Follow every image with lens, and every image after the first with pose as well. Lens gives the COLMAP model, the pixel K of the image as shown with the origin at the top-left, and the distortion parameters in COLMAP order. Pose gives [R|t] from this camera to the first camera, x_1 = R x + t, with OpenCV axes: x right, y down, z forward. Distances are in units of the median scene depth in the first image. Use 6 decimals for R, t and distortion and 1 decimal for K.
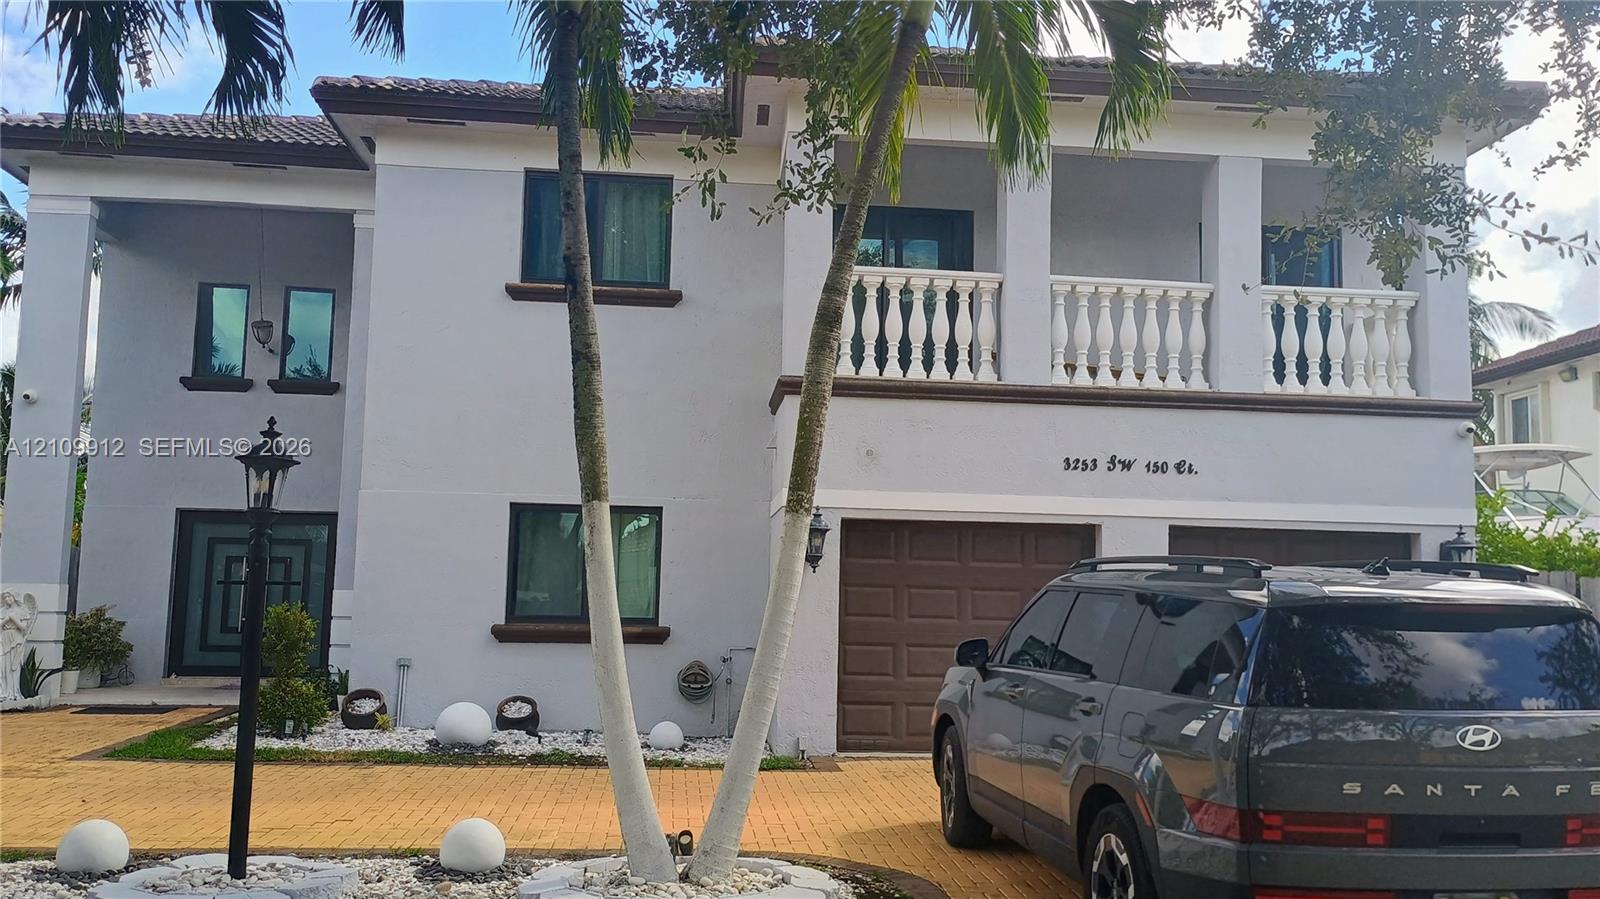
lens RADIAL K [[1341.8, 0, 830.4], [0, 1341.8, 454.4], [0, 0, 1]] dist [0.037783, -0.020711]
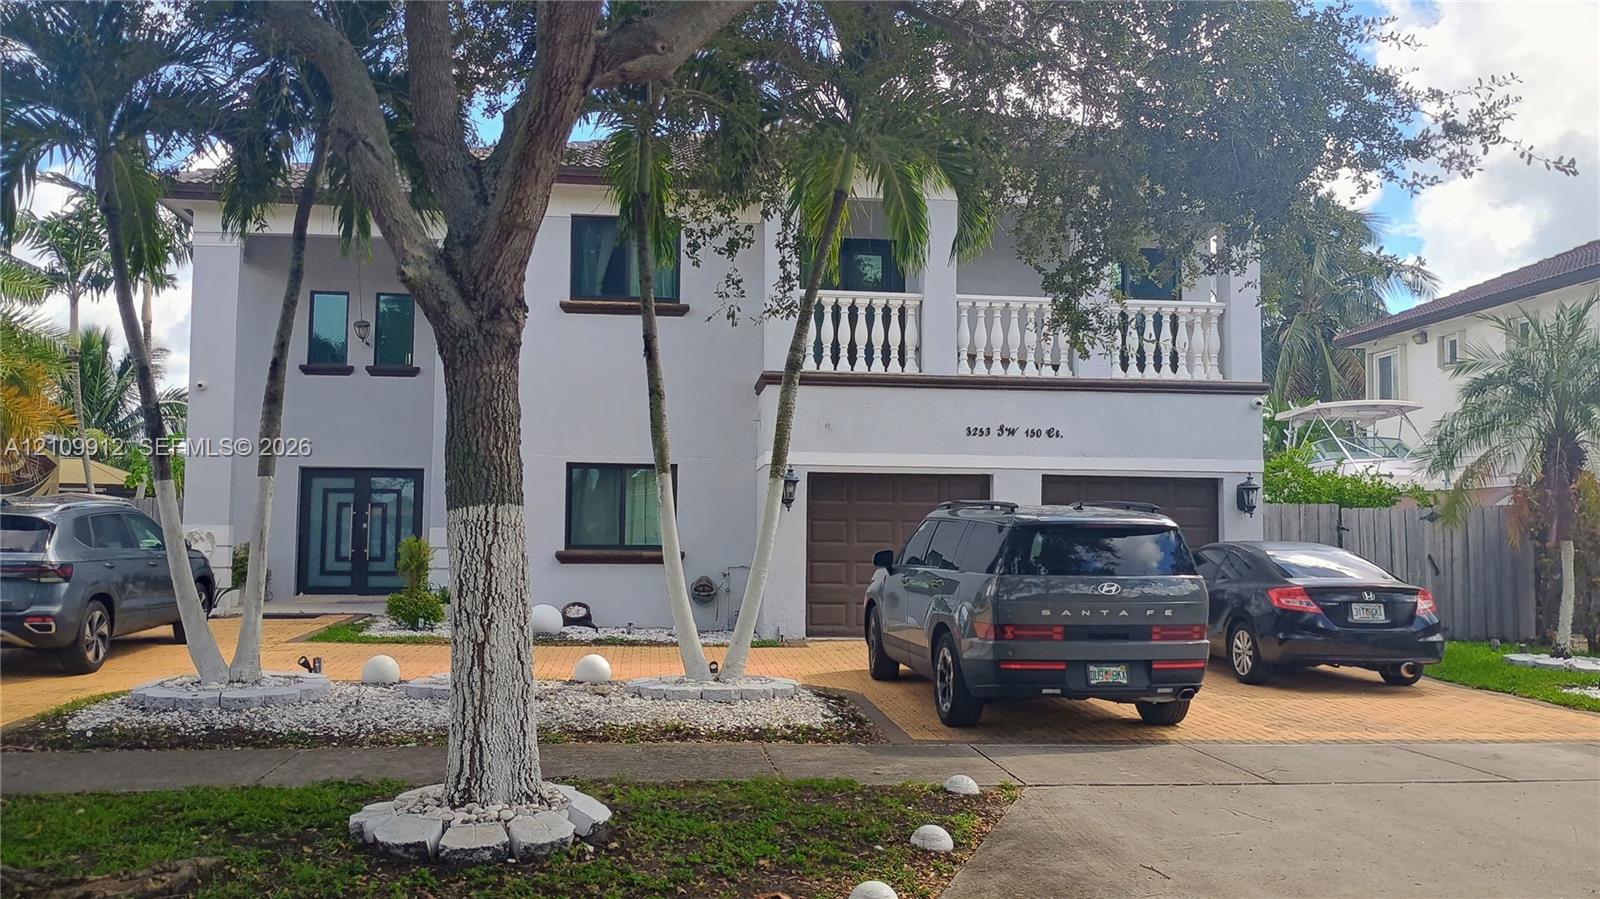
lens RADIAL K [[1341.8, 0, 805.1], [0, 1341.8, 442.3], [0, 0, 1]] dist [0.037783, -0.020711]
pose [[0.999944, -0.010365, -0.002194, 0.008729], [0.010440, 0.999239, 0.037571, -0.035425], [0.001803, -0.037592, 0.999292, -0.390028]]
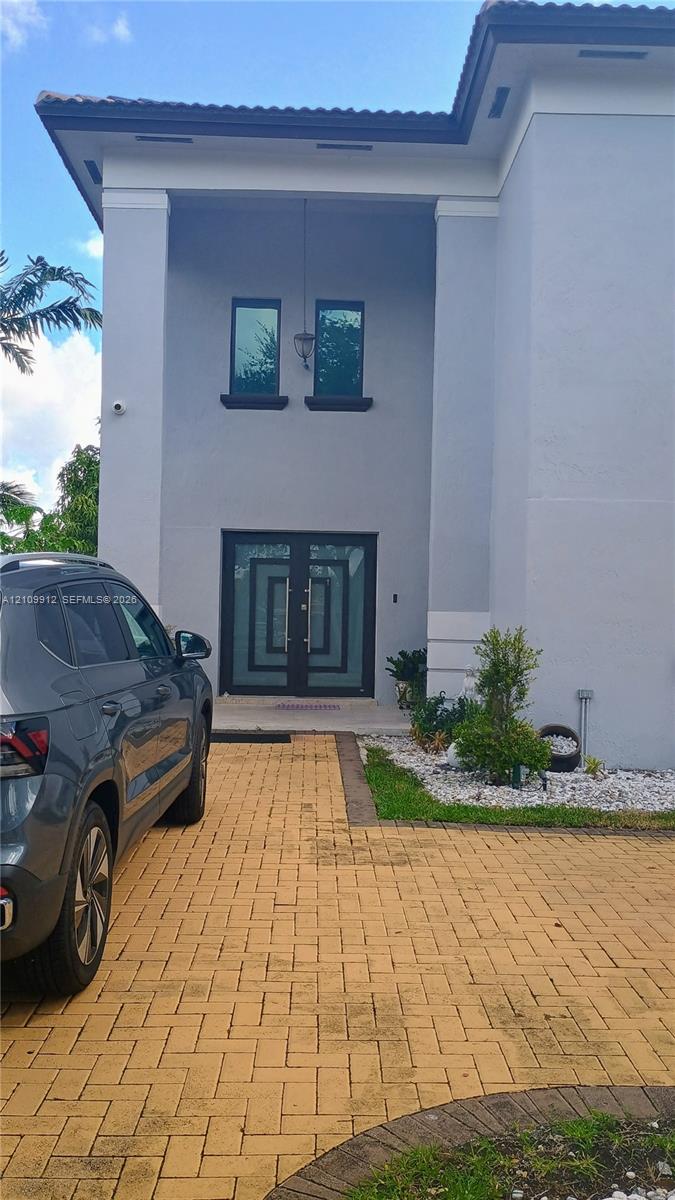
lens RADIAL K [[1006.4, 0, 333.4], [0, 1006.4, 606.7], [0, 0, 1]] dist [0.037783, -0.020711]
pose [[0.995314, 0.000321, -0.096699, -0.435998], [0.009403, 0.994934, 0.100088, 0.031034], [0.096241, -0.100528, 0.990269, 0.354000]]
